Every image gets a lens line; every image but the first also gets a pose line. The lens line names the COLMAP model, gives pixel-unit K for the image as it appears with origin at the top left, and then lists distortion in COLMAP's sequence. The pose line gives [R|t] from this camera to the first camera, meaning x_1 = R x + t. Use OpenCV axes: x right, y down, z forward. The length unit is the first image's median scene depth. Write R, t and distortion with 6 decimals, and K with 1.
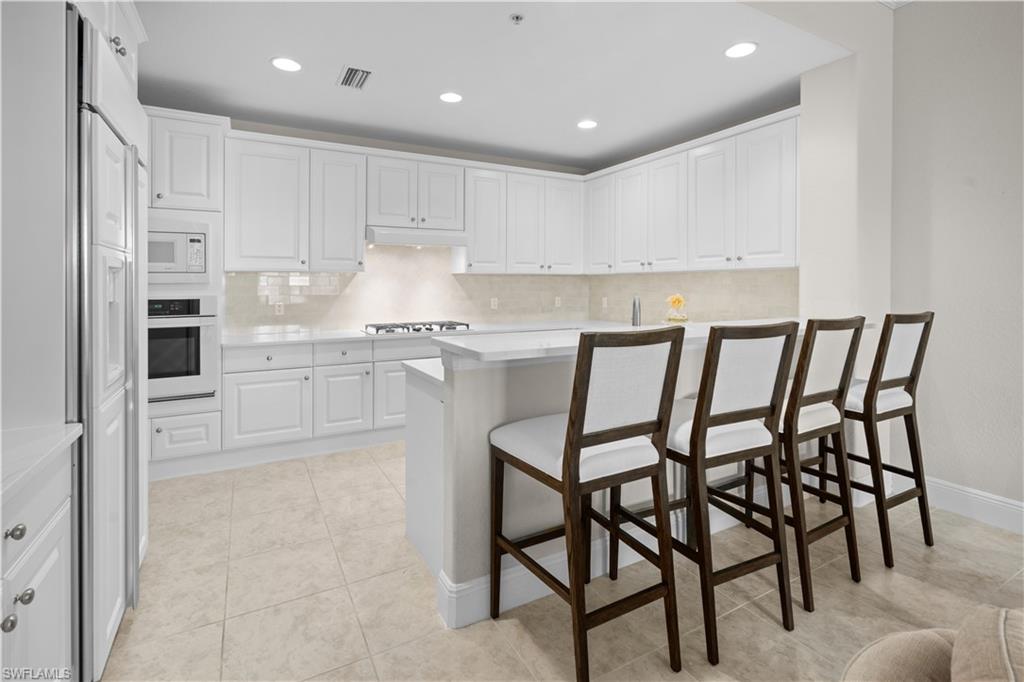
lens RADIAL K [[476.6, 0, 503.6], [0, 476.6, 281.6], [0, 0, 1]] dist [-0.010672, 0.002491]
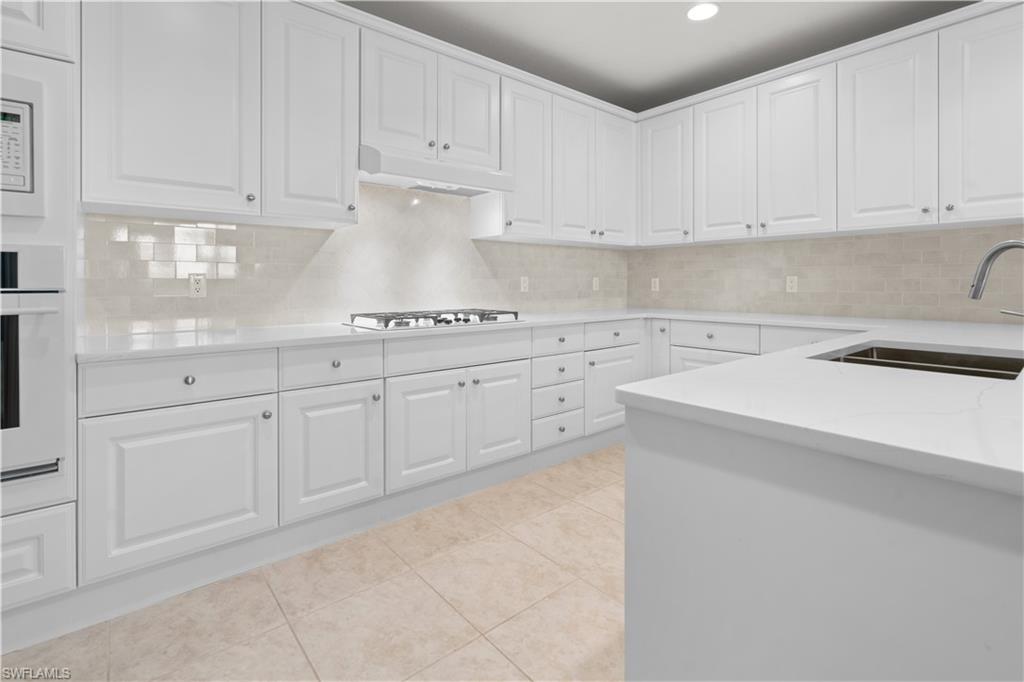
lens RADIAL K [[476.6, 0, 503.9], [0, 476.6, 283.7], [0, 0, 1]] dist [-0.010672, 0.002491]
pose [[0.980489, 0.000794, 0.196574, -0.242671], [-0.002336, 0.999968, 0.007613, 0.051249], [-0.196561, -0.007924, 0.980459, 0.410550]]
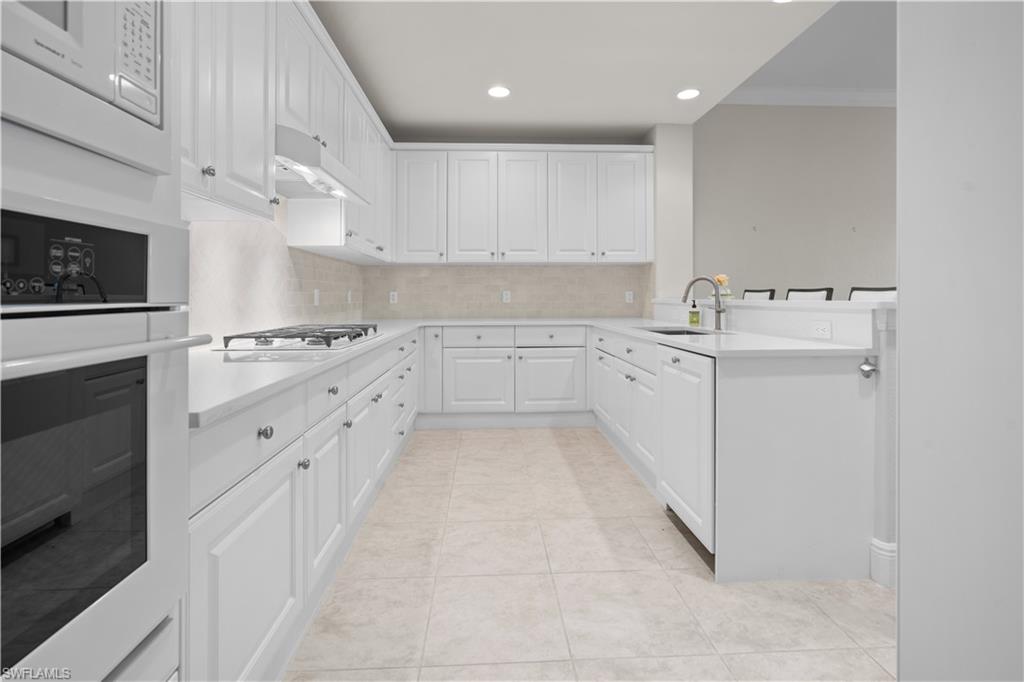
lens RADIAL K [[476.6, 0, 502.2], [0, 476.6, 295.1], [0, 0, 1]] dist [-0.010672, 0.002491]
pose [[0.441267, 0.003733, 0.897368, -0.646281], [-0.005713, 0.999983, -0.001351, 0.054639], [-0.897358, -0.004531, 0.441281, 0.621407]]
